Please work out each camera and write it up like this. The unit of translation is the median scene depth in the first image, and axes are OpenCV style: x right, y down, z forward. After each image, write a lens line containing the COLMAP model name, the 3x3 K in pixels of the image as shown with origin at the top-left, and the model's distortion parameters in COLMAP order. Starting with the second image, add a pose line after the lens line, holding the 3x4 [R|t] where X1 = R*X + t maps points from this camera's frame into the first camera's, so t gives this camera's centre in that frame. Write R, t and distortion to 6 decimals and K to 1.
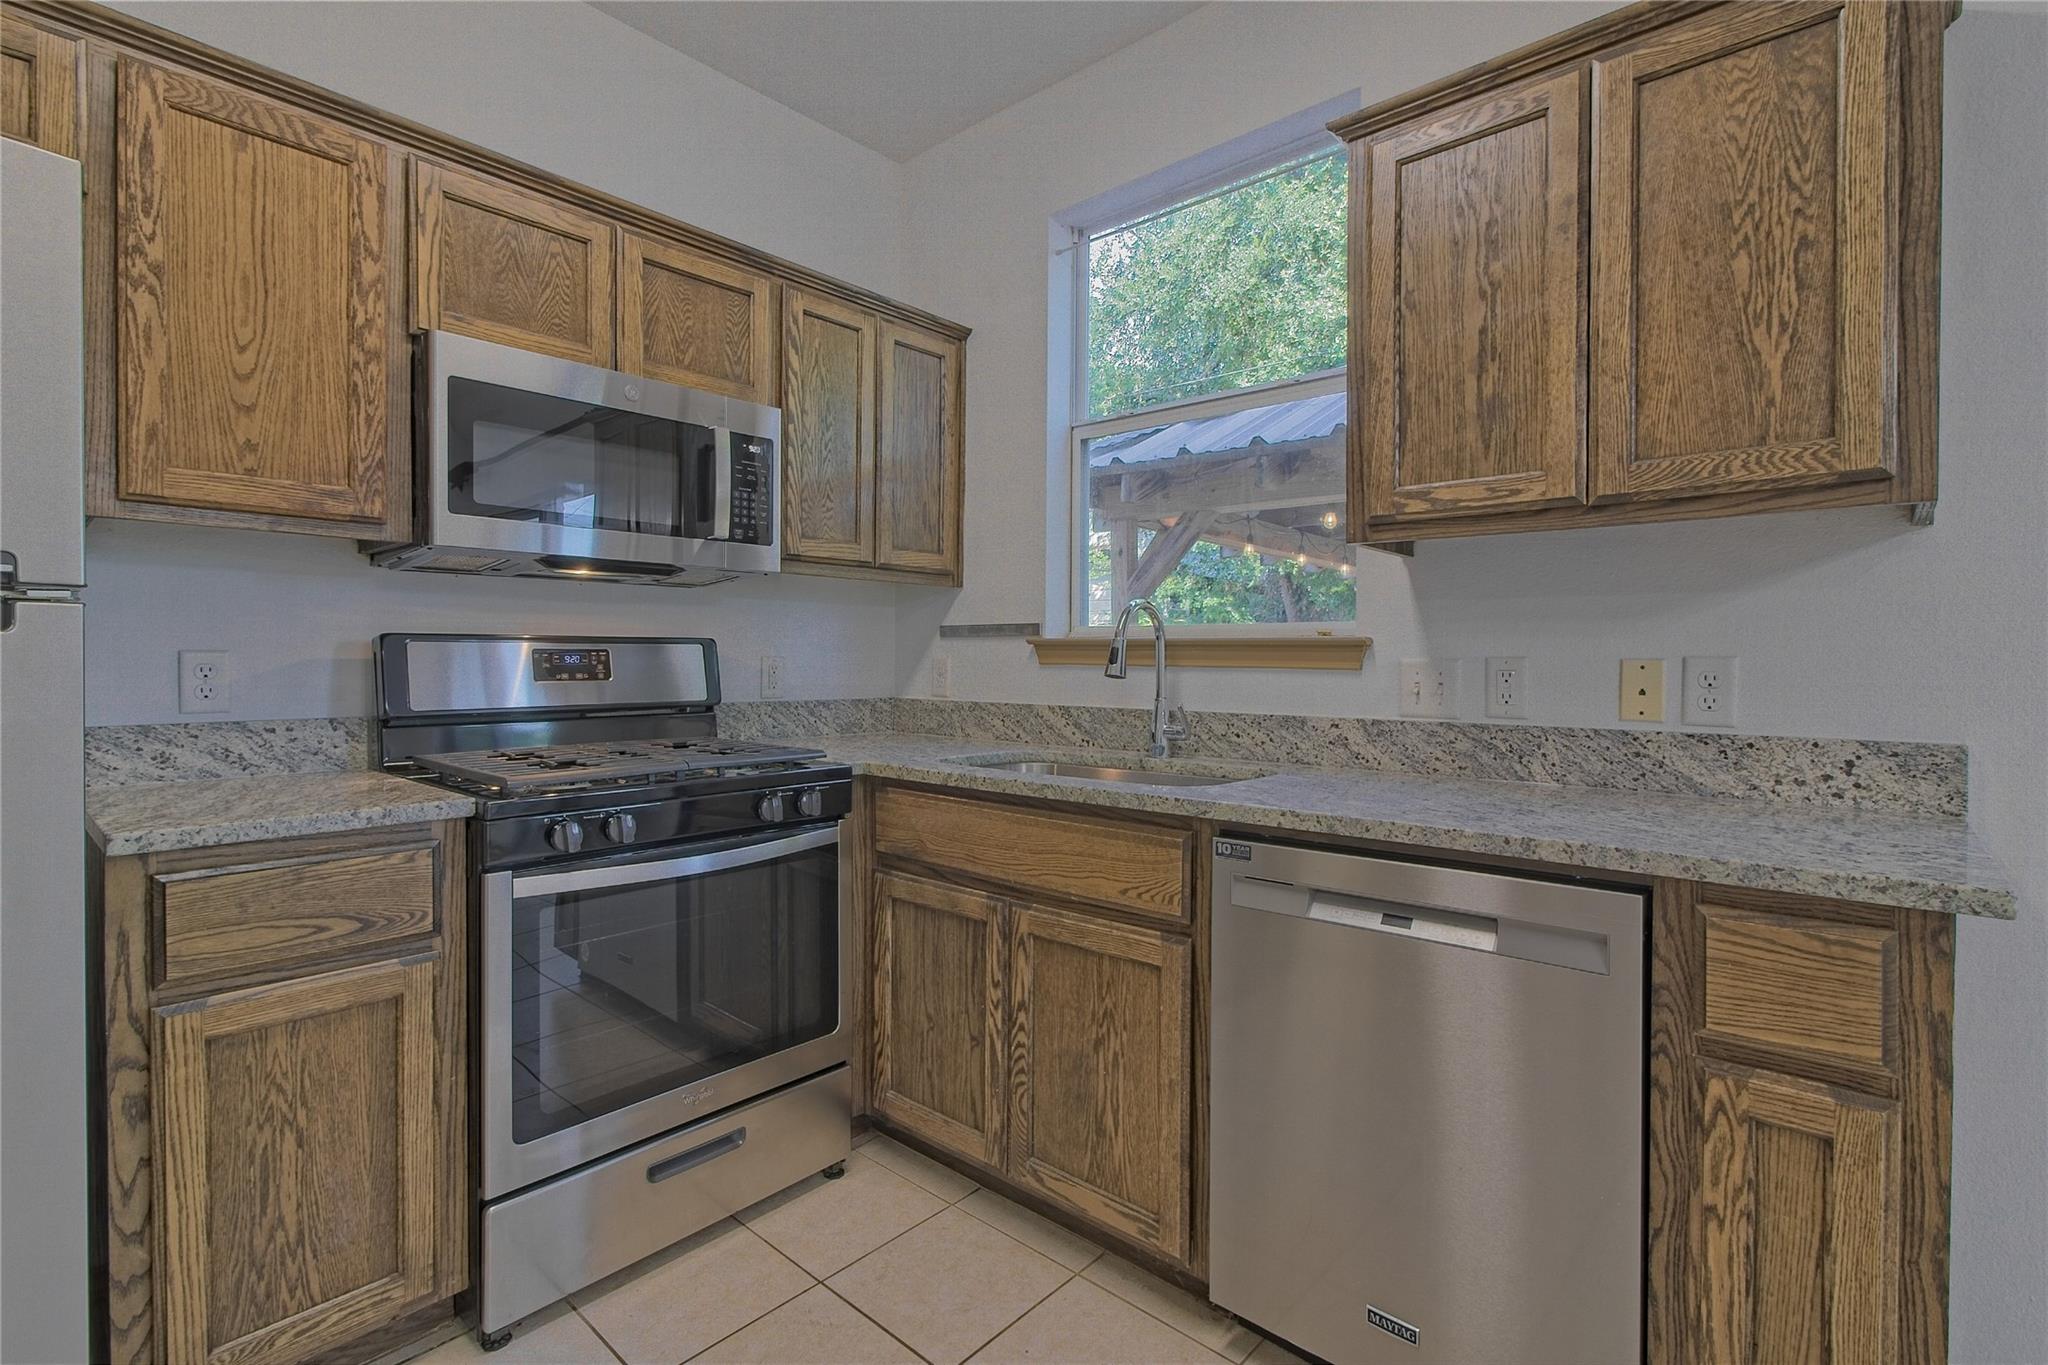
lens RADIAL K [[946.0, 0, 1011.9], [0, 946.0, 667.3], [0, 0, 1]] dist [-0.011913, 0.009619]
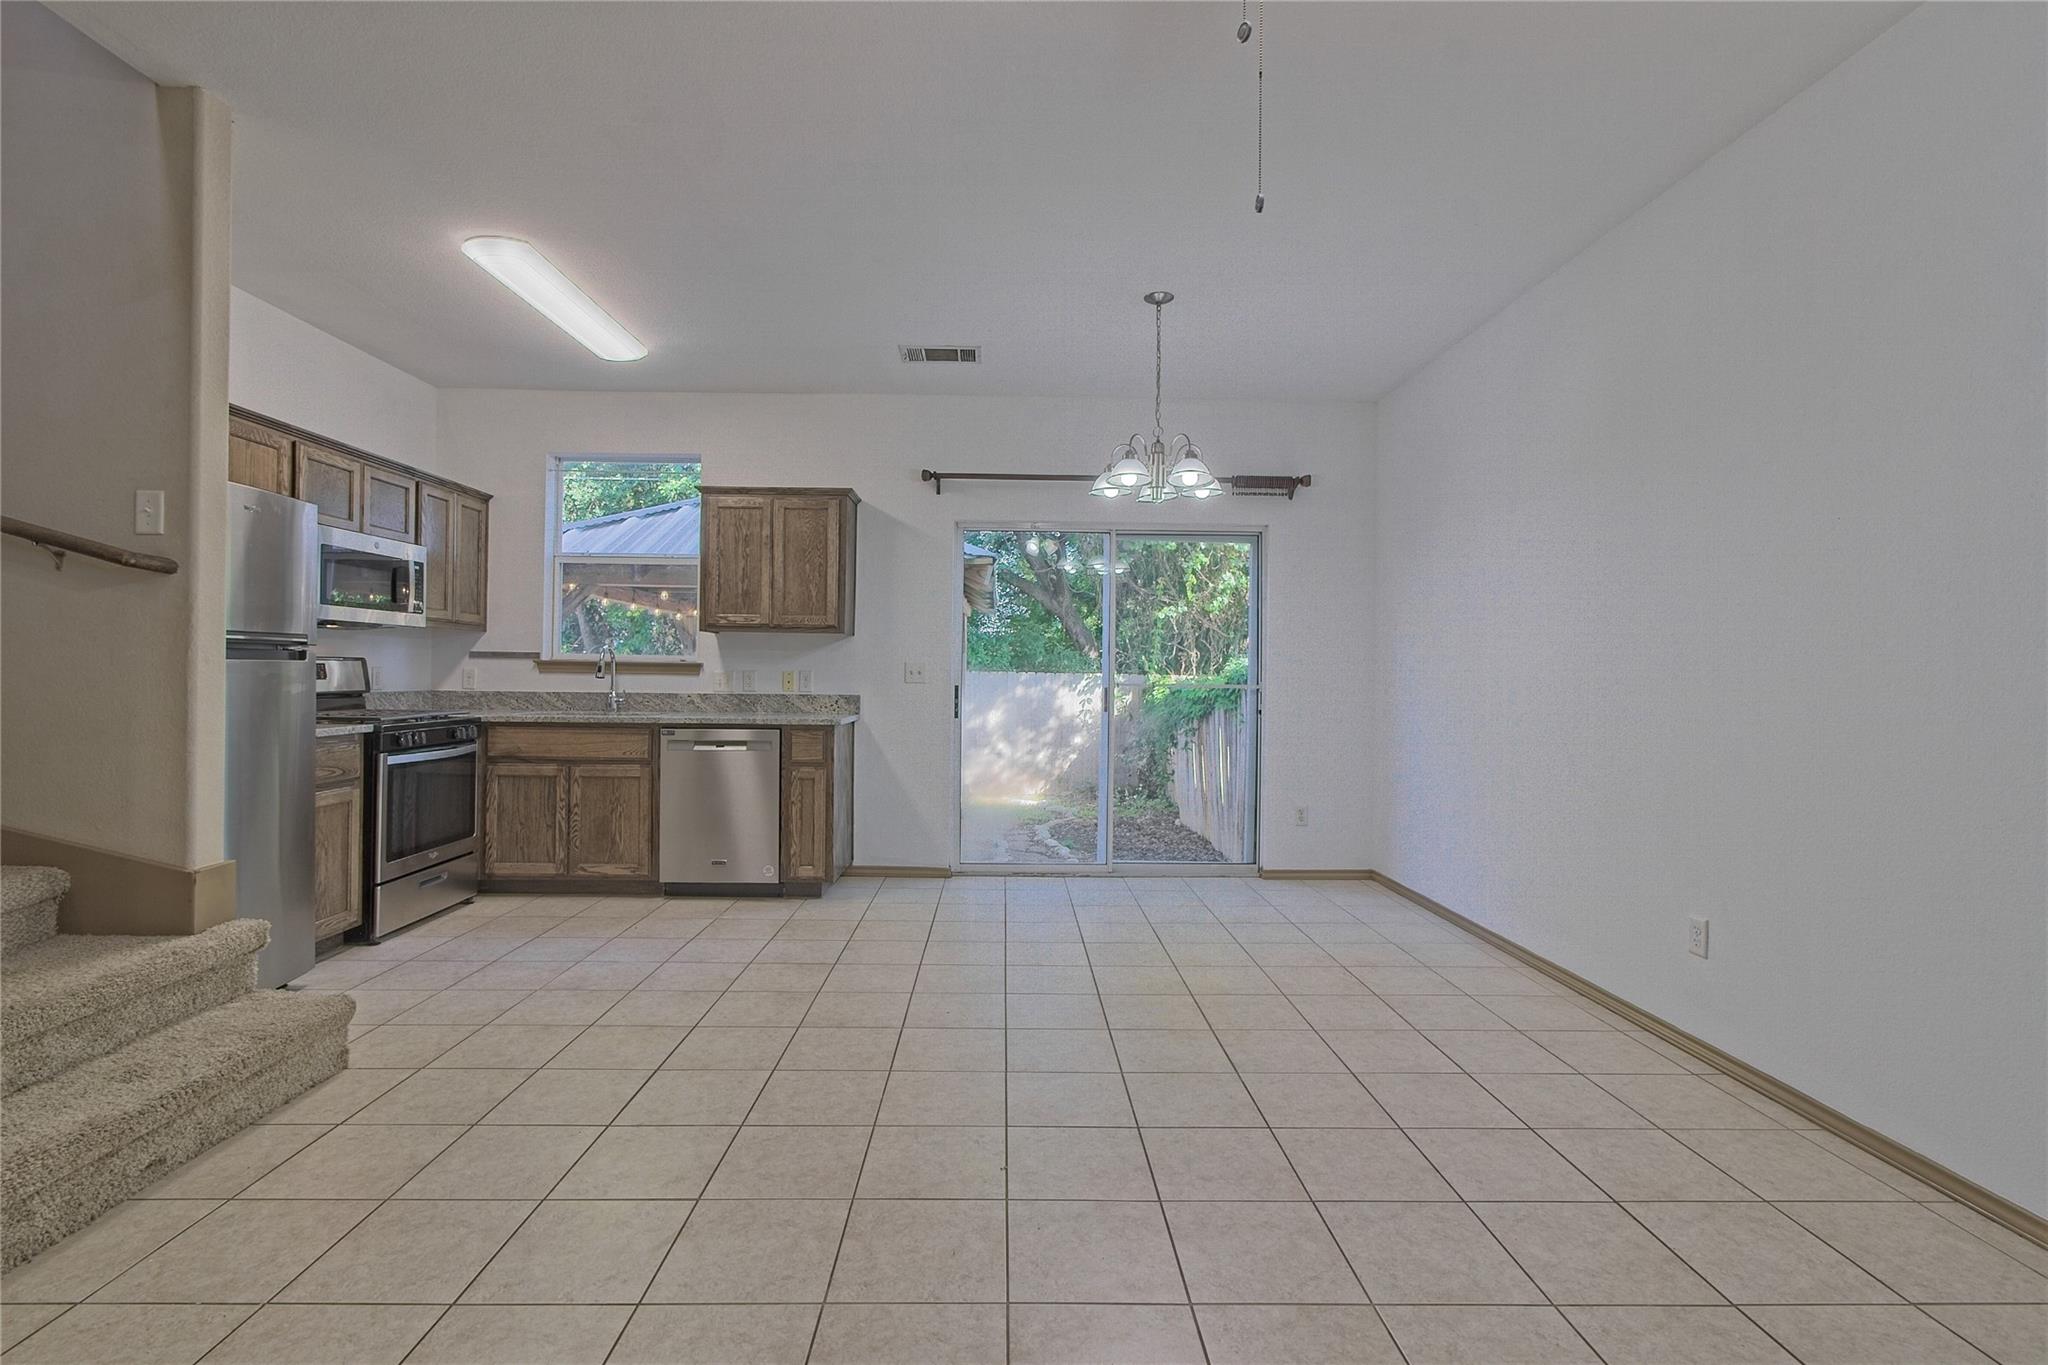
lens RADIAL K [[946.0, 0, 1009.4], [0, 946.0, 669.1], [0, 0, 1]] dist [-0.011913, 0.009619]
pose [[0.734092, 0.007035, 0.679013, -0.958446], [-0.002598, 0.999968, -0.007552, 0.004907], [-0.679045, 0.003779, 0.734087, -1.858650]]
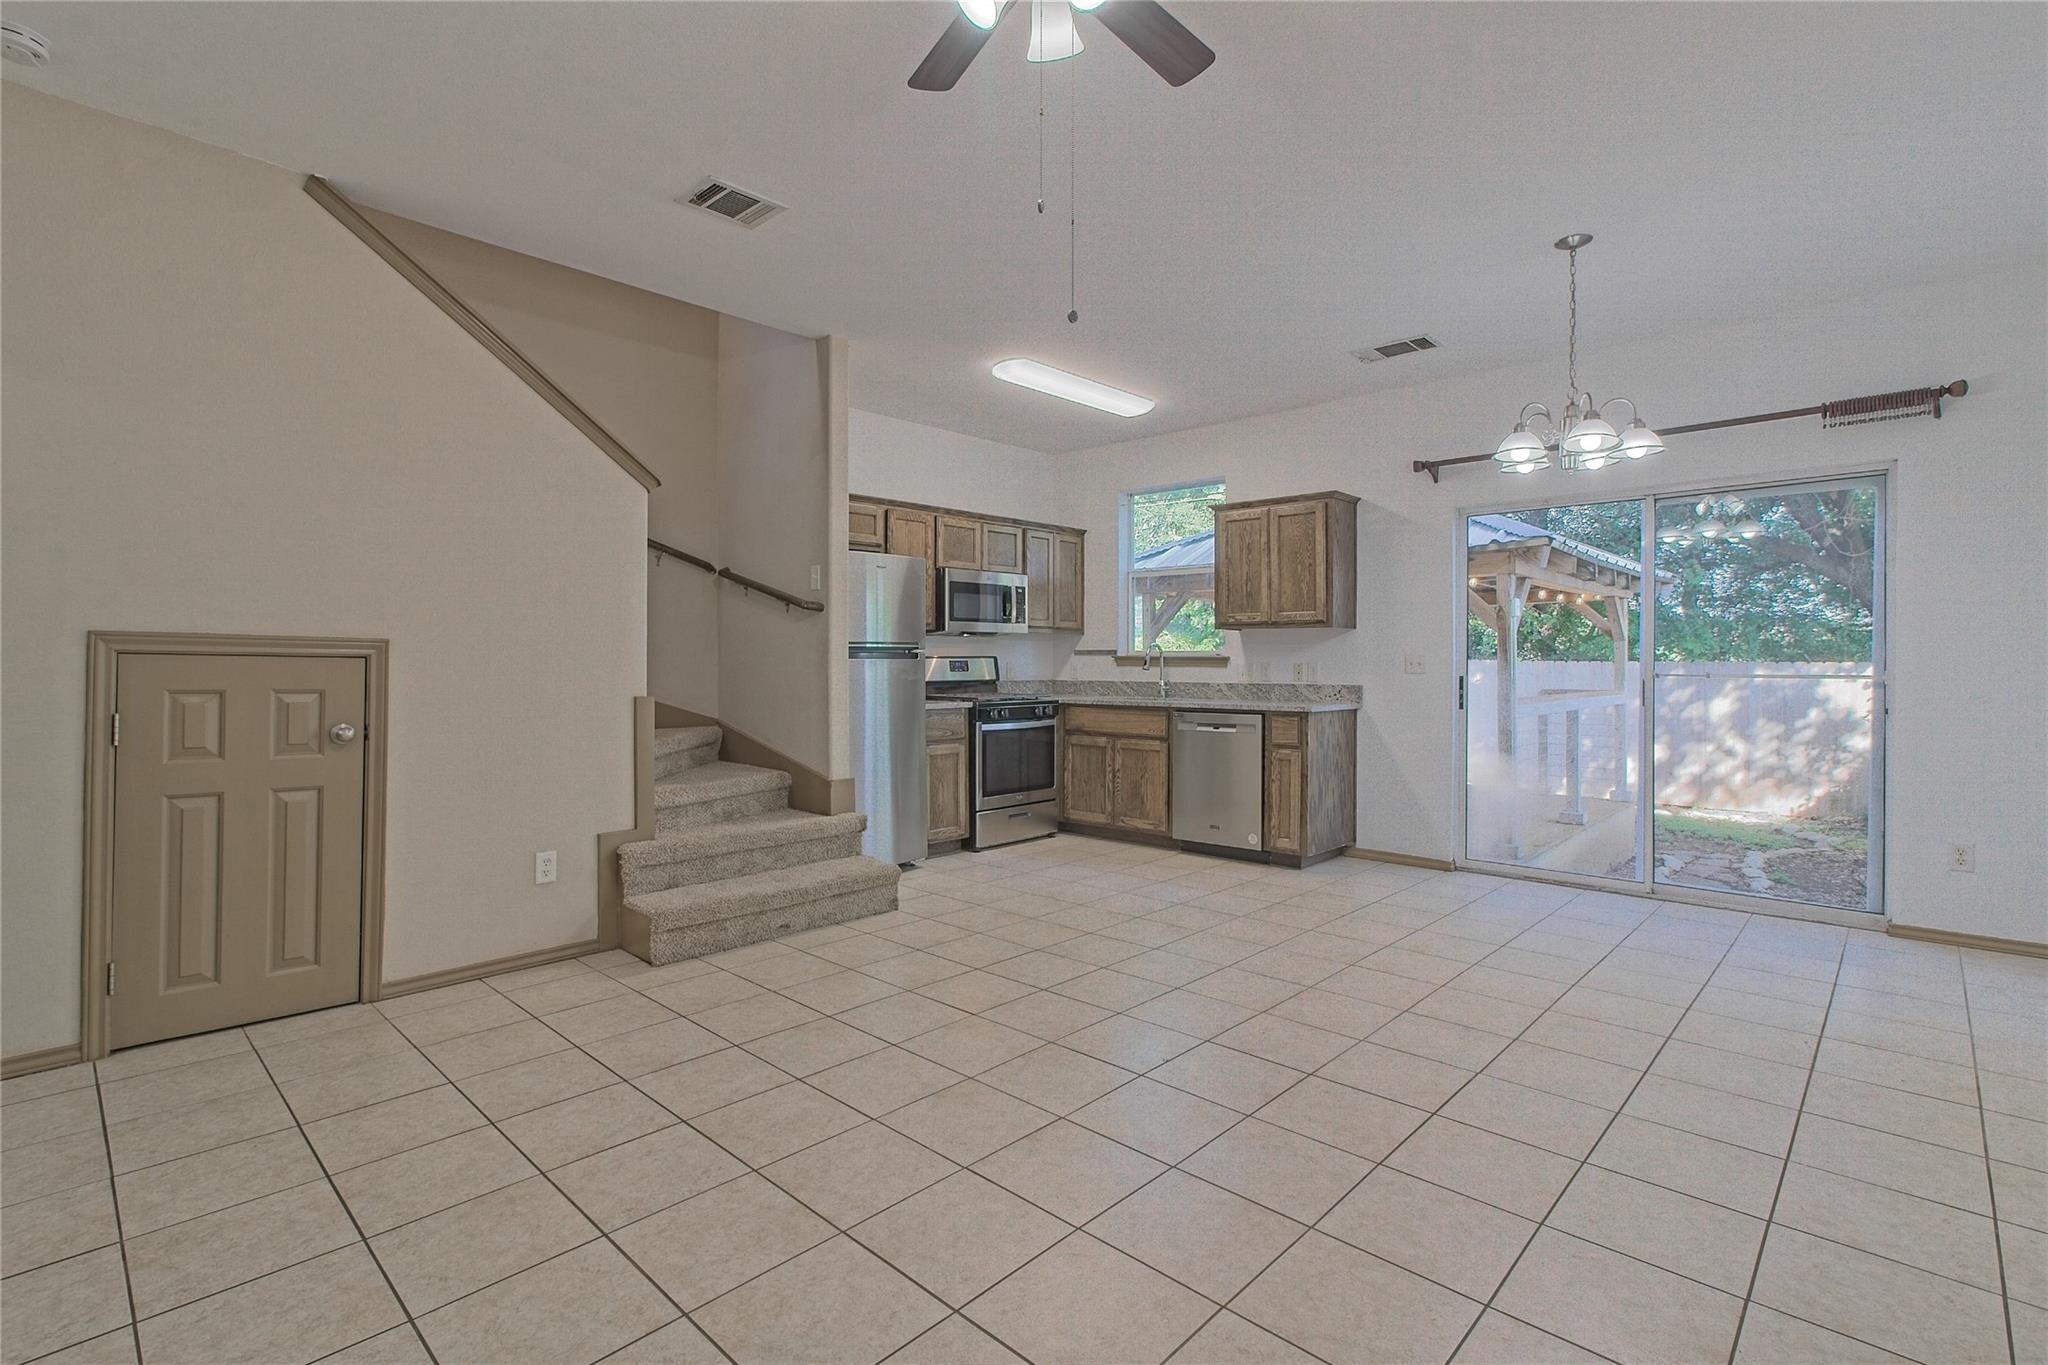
lens RADIAL K [[946.0, 0, 1013.3], [0, 946.0, 670.4], [0, 0, 1]] dist [-0.011913, 0.009619]
pose [[0.999648, -0.003481, -0.026286, -0.291767], [0.003497, 0.999994, 0.000538, 0.012087], [0.026284, -0.000630, 0.999654, -2.525777]]
